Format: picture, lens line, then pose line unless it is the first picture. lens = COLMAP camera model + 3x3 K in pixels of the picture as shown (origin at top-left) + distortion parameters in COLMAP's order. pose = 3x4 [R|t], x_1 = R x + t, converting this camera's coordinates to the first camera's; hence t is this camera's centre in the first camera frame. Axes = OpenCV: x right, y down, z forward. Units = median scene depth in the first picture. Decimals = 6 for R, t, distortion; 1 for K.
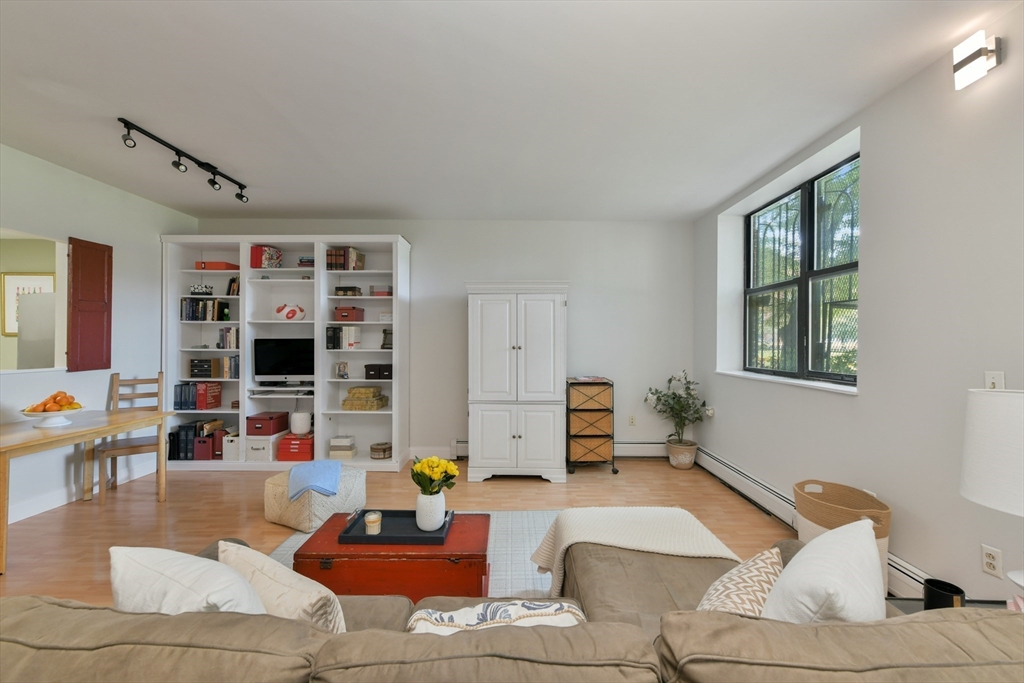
lens RADIAL K [[409.0, 0, 514.8], [0, 409.0, 336.8], [0, 0, 1]] dist [-0.000724, 0.000122]
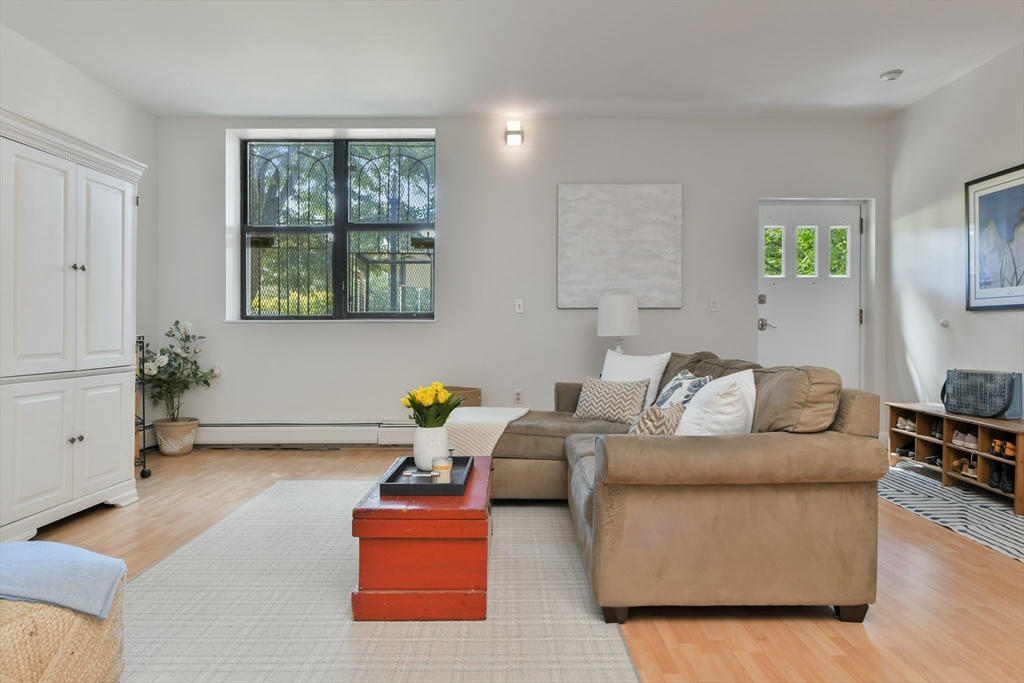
lens RADIAL K [[624.6, 0, 519.9], [0, 624.6, 328.8], [0, 0, 1]] dist [-0.005651, -0.000950]
pose [[-0.009360, -0.001544, 0.999955, -0.719900], [-0.011061, 0.999938, 0.001441, 0.088680], [-0.999895, -0.011047, -0.009376, 0.408520]]
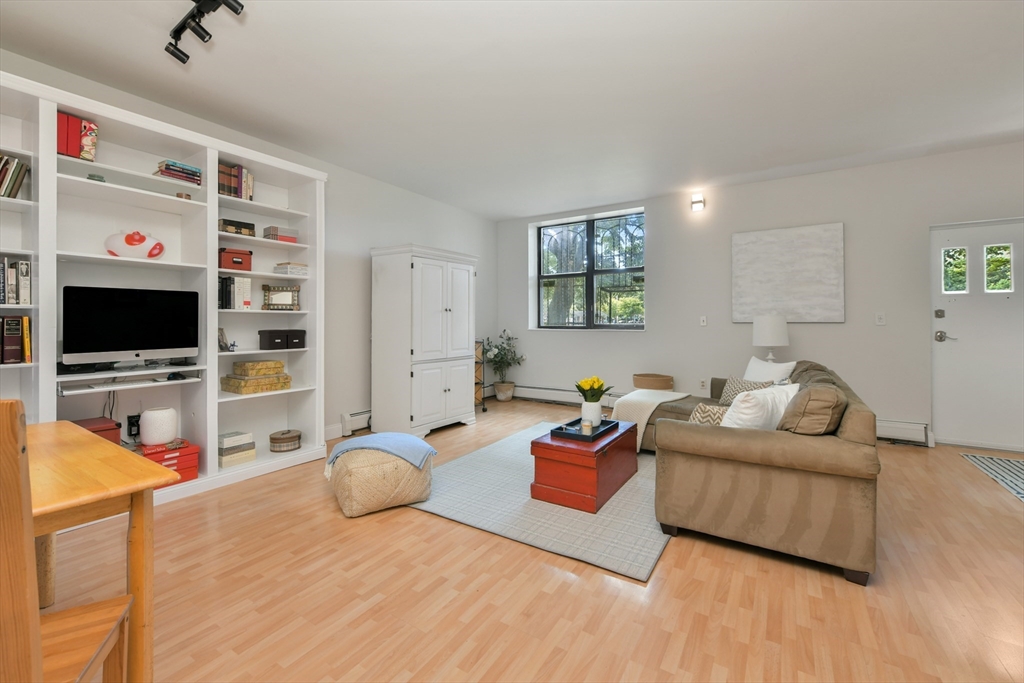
lens RADIAL K [[431.3, 0, 513.8], [0, 431.3, 312.2], [0, 0, 1]] dist [0.001593, 0.000431]
pose [[0.538588, 0.015941, 0.842419, -0.807967], [-0.007393, 0.999872, -0.014194, 0.043963], [-0.842537, 0.001417, 0.538637, 0.199402]]
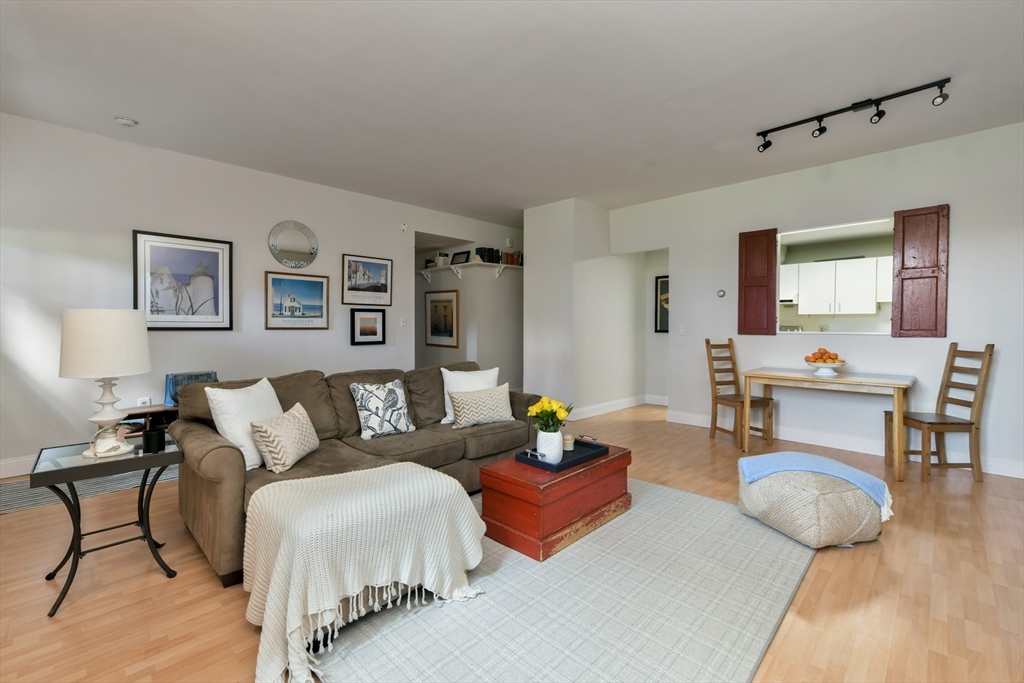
lens RADIAL K [[450.4, 0, 512.0], [0, 450.4, 341.5], [0, 0, 1]] dist [-0.002456, -0.000619]
pose [[-0.703022, 0.015246, -0.711004, 0.368811], [0.000166, 0.999774, 0.021274, 0.057787], [0.711168, 0.014838, -0.702866, 0.885045]]
